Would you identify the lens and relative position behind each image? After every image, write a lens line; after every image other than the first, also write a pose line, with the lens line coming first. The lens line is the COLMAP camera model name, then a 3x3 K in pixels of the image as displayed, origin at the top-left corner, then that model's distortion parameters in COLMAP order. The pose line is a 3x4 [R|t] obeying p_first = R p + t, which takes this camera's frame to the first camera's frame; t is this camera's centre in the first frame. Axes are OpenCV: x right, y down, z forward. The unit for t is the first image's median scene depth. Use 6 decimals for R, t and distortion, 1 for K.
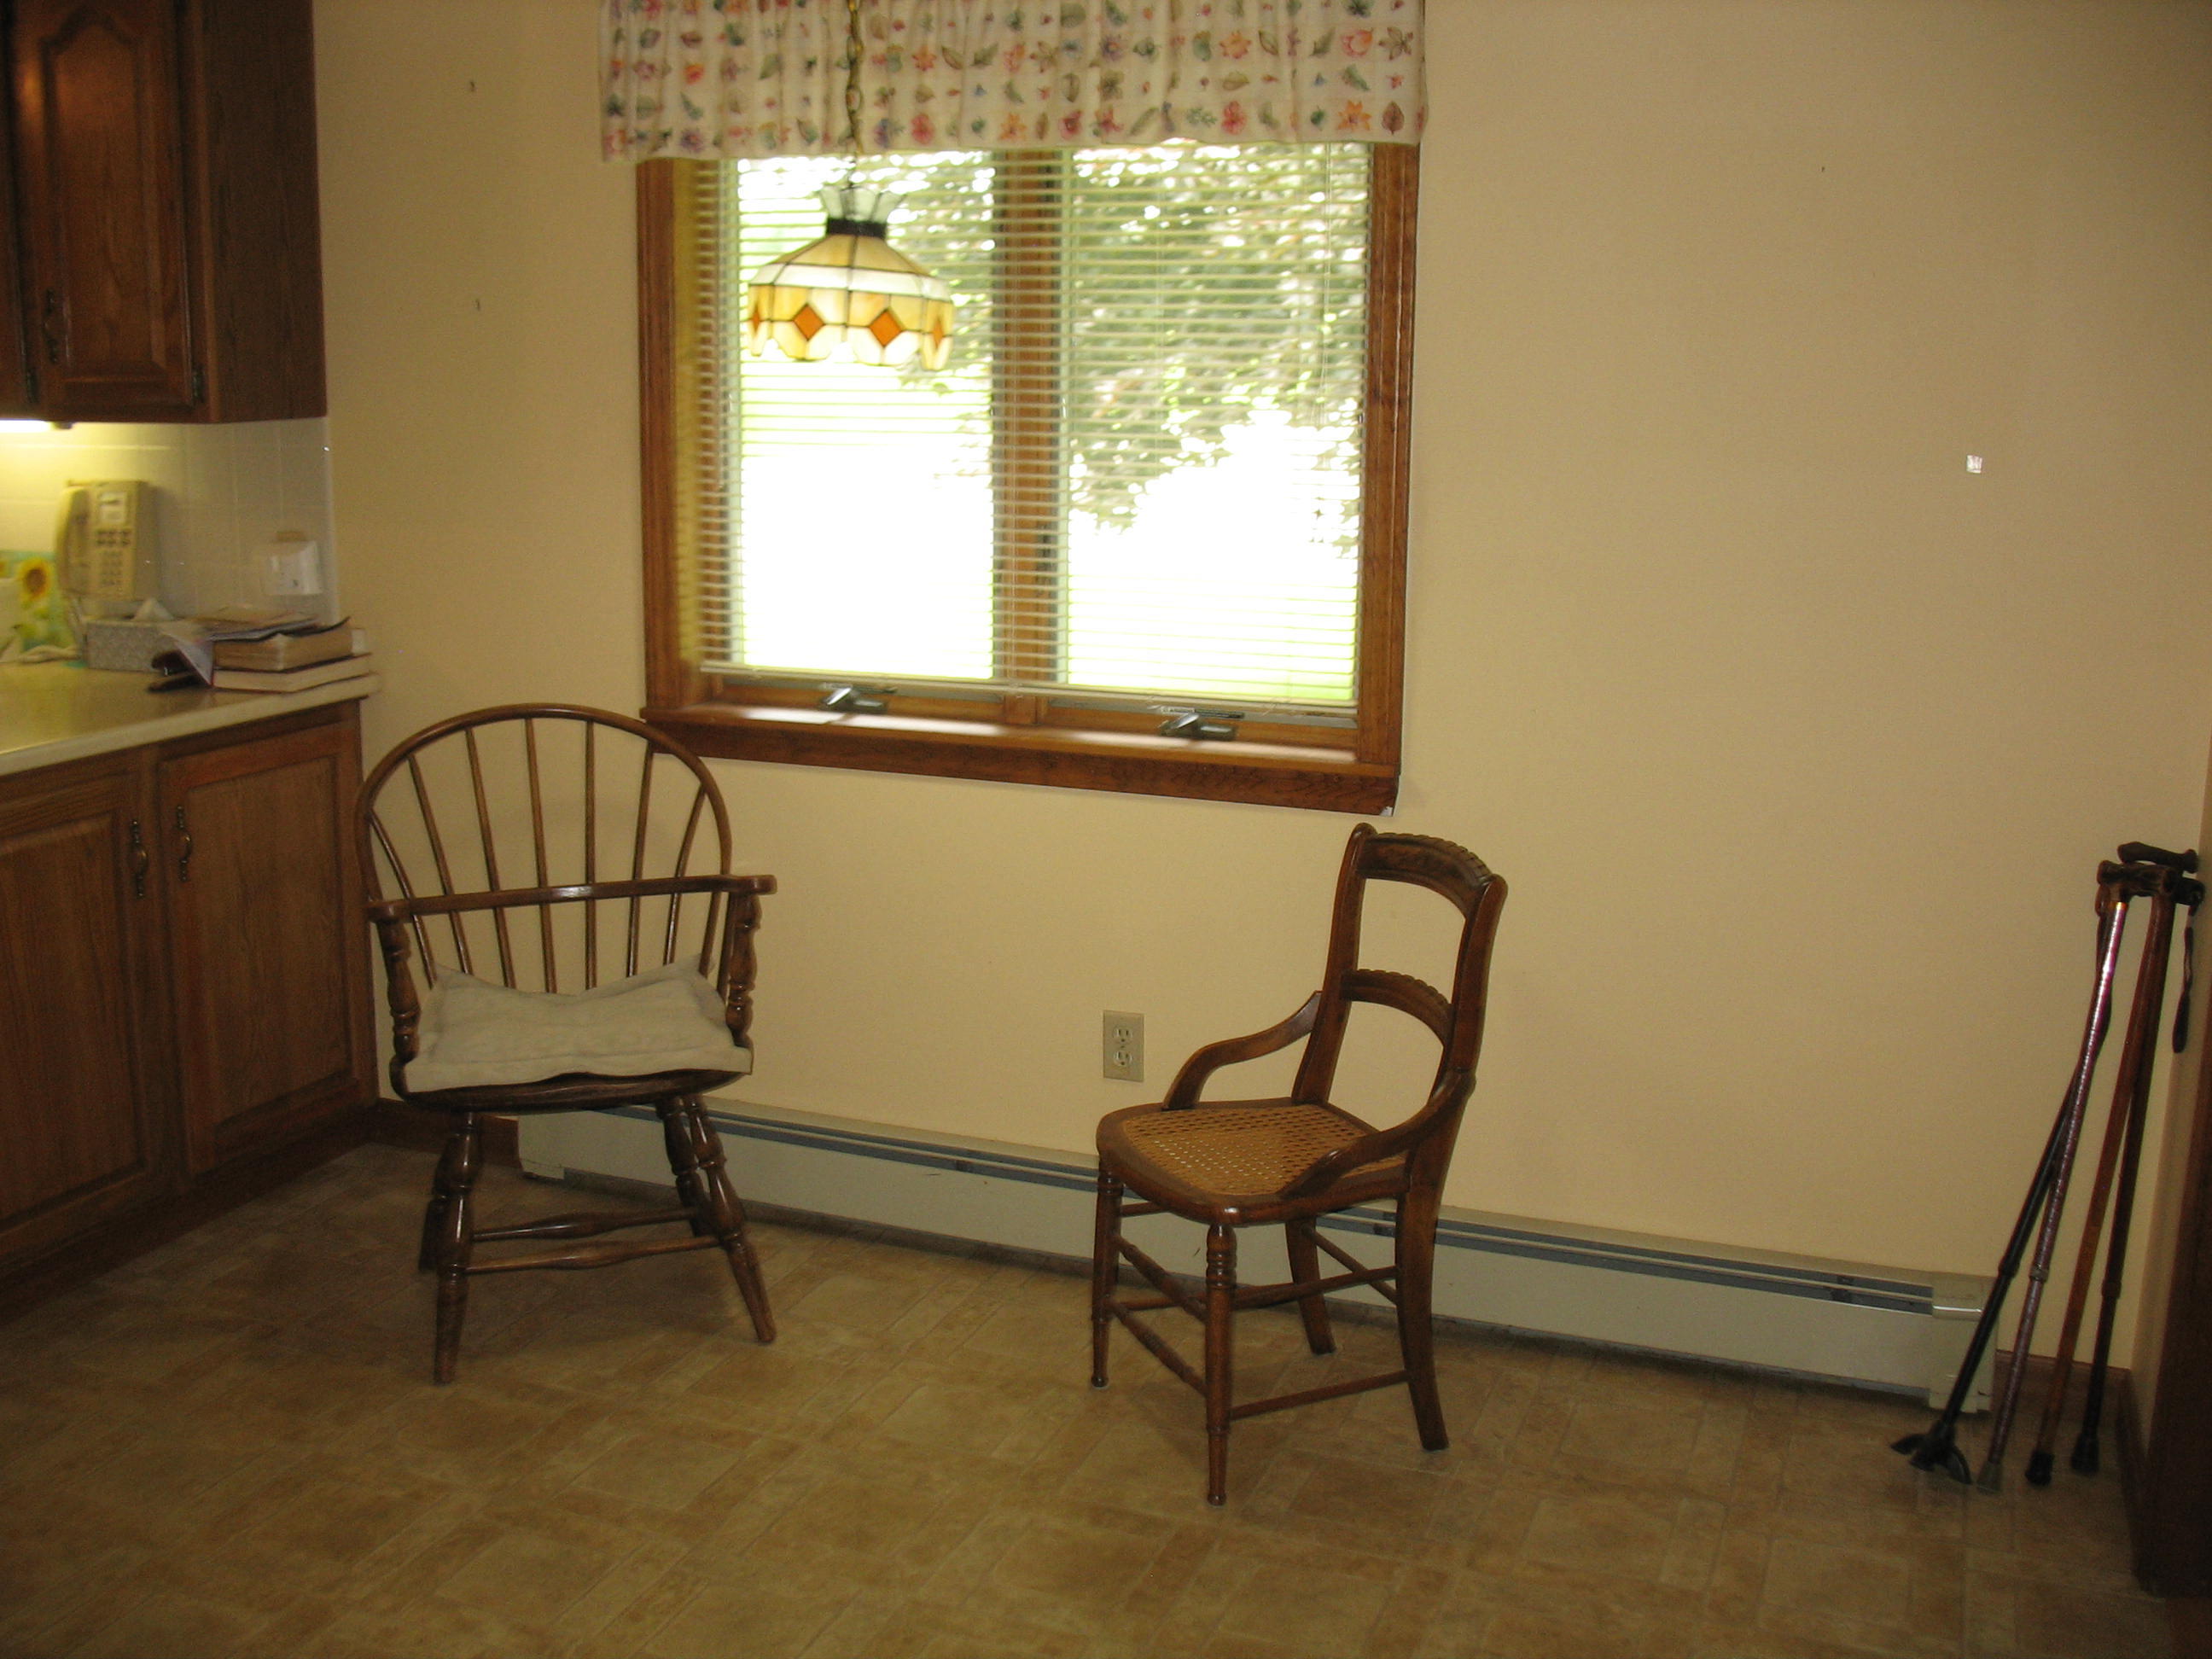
lens RADIAL K [[2294.1, 0, 1061.7], [0, 2294.1, 827.4], [0, 0, 1]] dist [-0.188332, 0.202237]
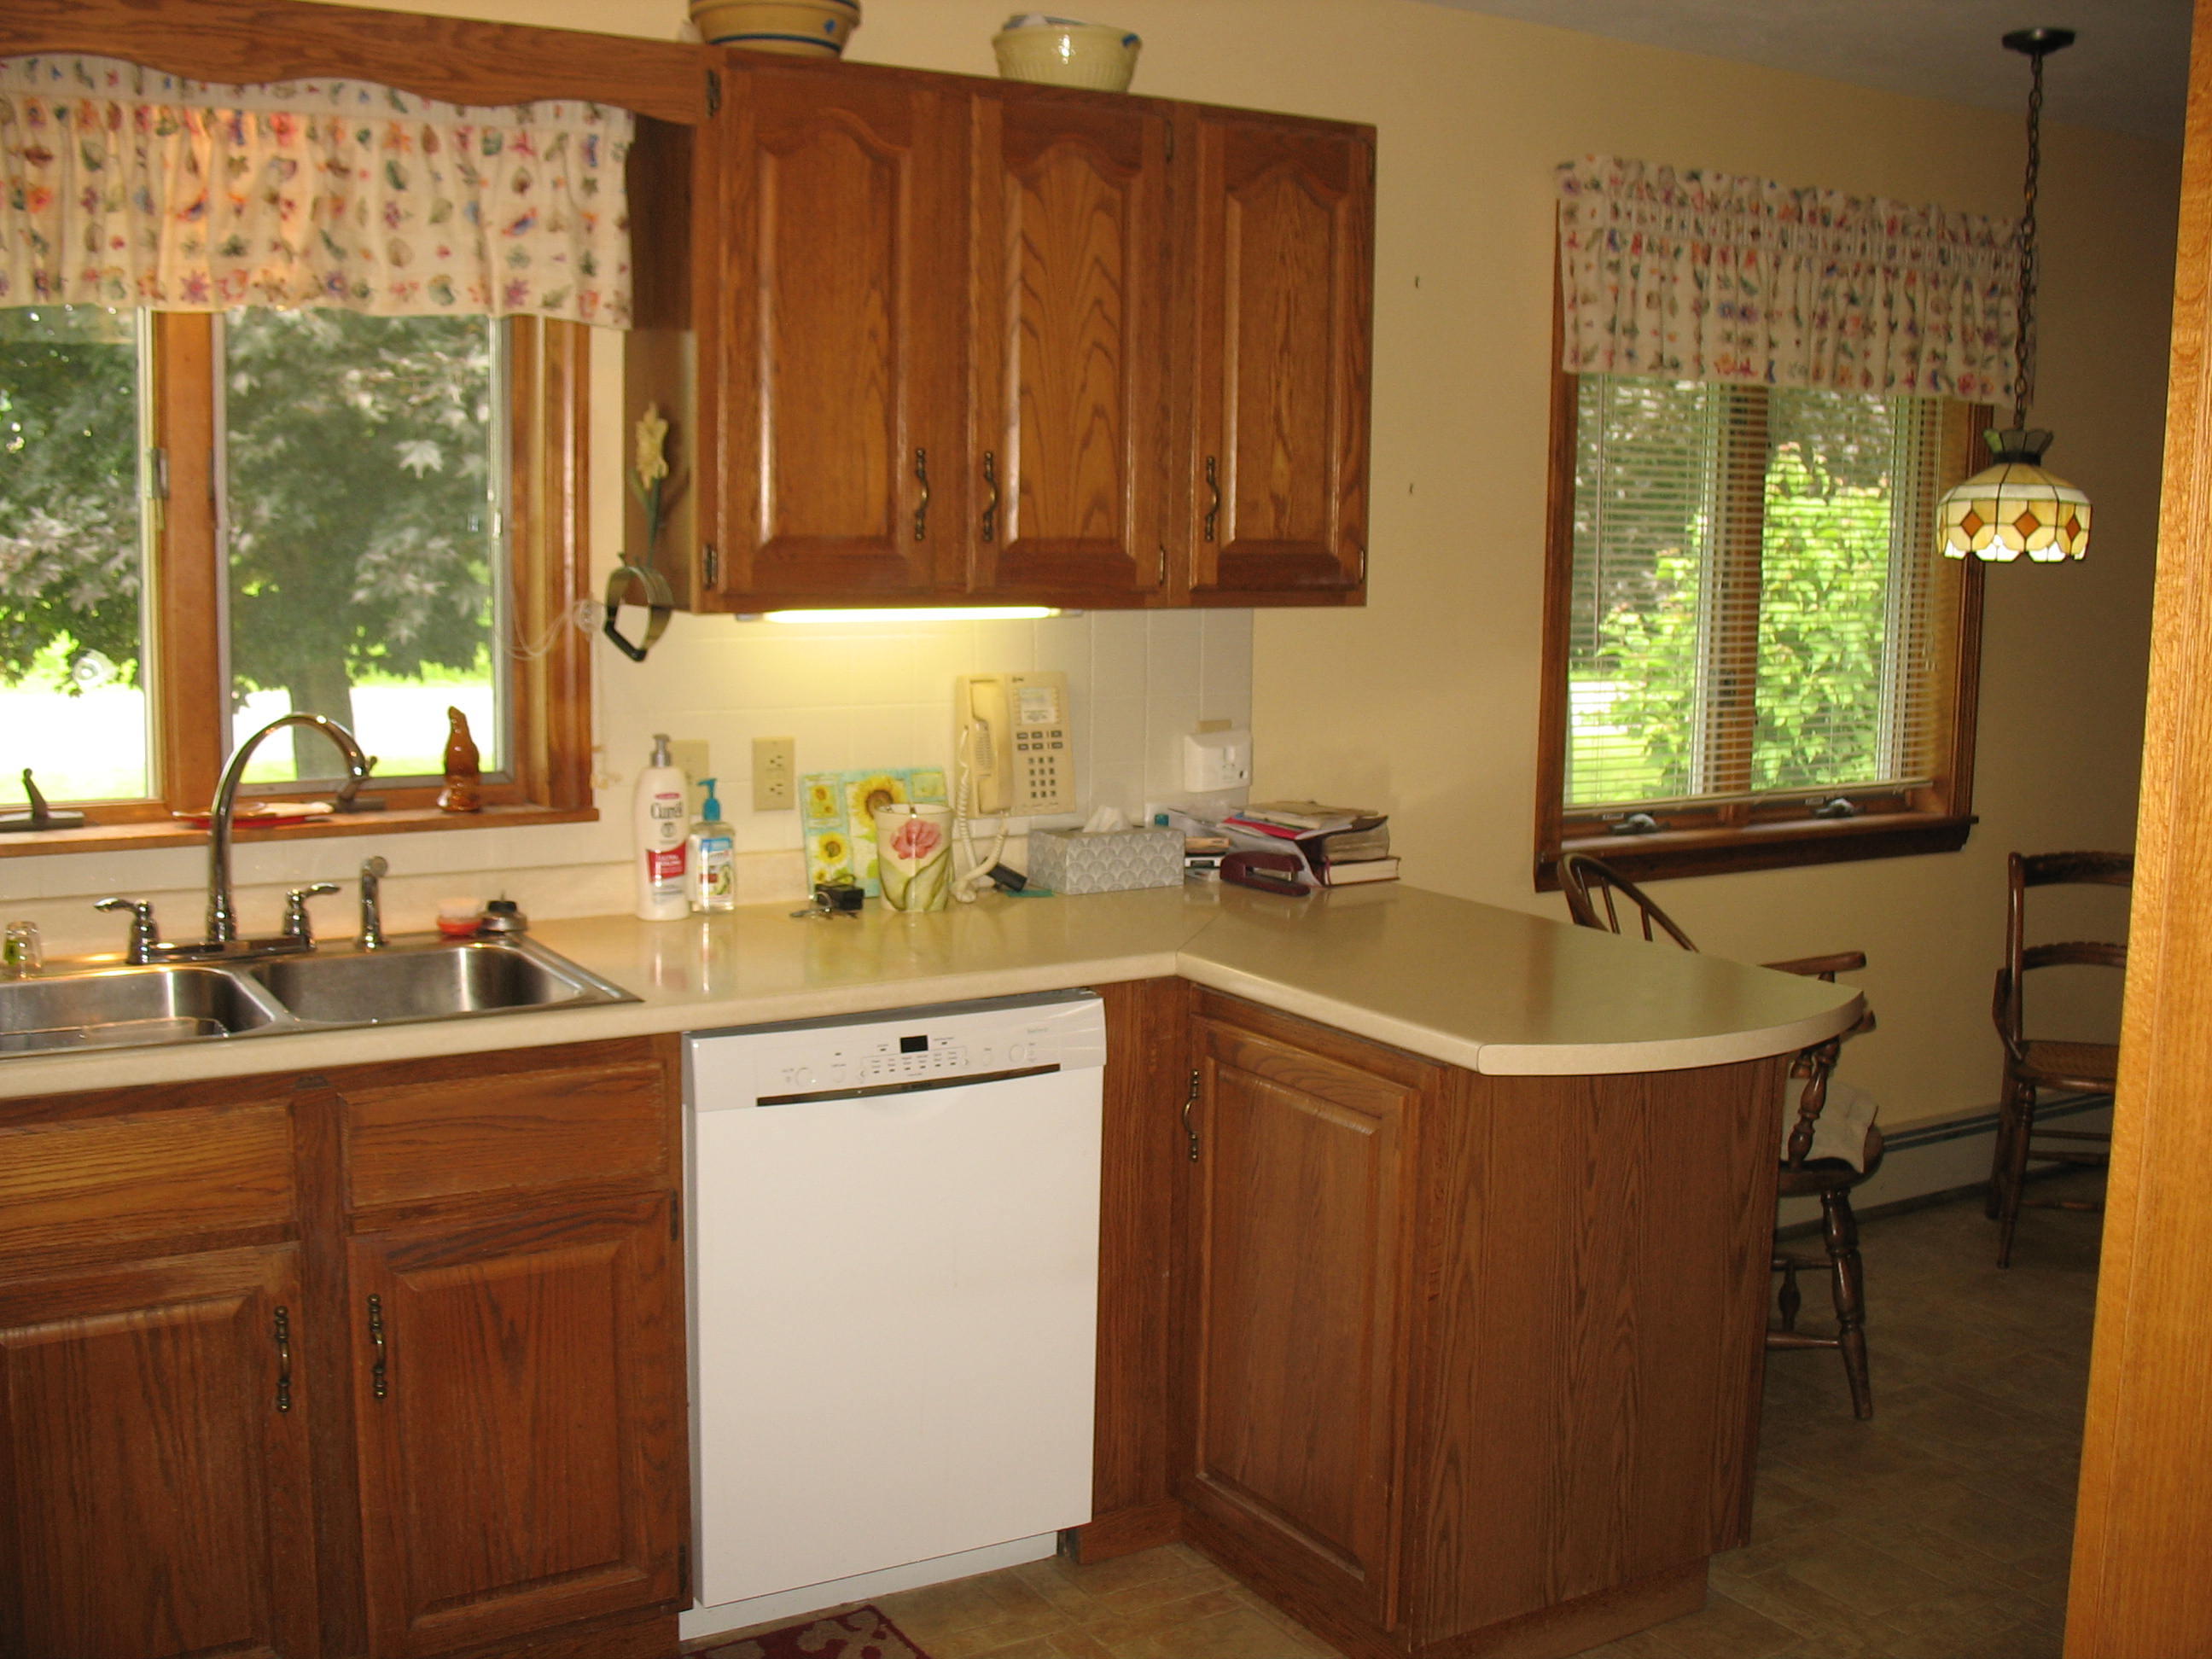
lens RADIAL K [[2294.1, 0, 1061.7], [0, 2294.1, 827.4], [0, 0, 1]] dist [-0.188332, 0.202237]
pose [[0.618858, -0.102389, 0.778801, -1.240264], [0.161552, 0.986863, 0.001369, -0.107791], [-0.768711, 0.124970, 0.627269, 0.493555]]
